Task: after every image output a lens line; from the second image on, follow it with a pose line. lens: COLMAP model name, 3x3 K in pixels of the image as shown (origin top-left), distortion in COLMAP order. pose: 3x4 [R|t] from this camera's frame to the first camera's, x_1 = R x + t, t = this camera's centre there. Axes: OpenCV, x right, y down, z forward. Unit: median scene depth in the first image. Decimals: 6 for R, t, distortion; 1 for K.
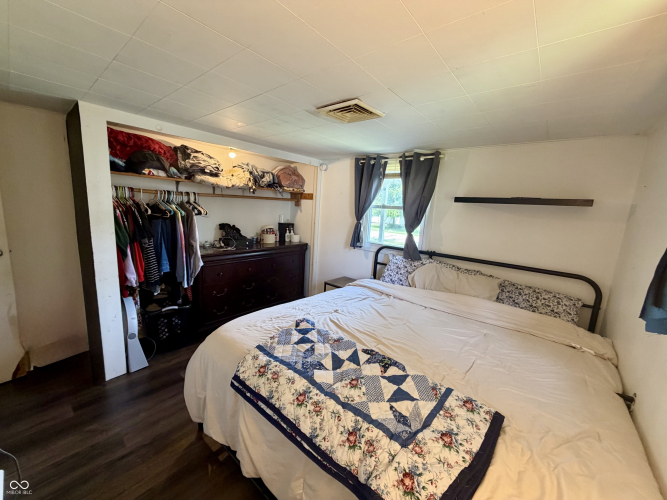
lens RADIAL K [[266.8, 0, 331.7], [0, 266.8, 250.2], [0, 0, 1]] dist [-0.000452, -0.000168]
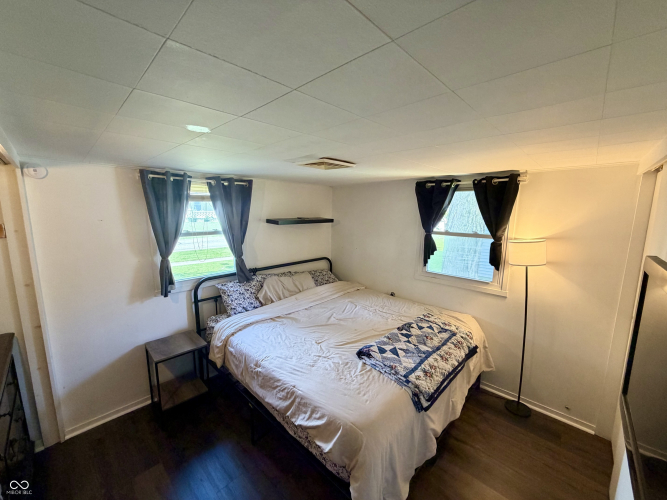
lens RADIAL K [[266.8, 0, 331.7], [0, 266.8, 250.2], [0, 0, 1]] dist [-0.000452, -0.000168]
pose [[0.055192, -0.208471, 0.976470, -0.932673], [0.156329, 0.967704, 0.197763, -0.328662], [-0.986162, 0.141736, 0.086000, 0.795581]]
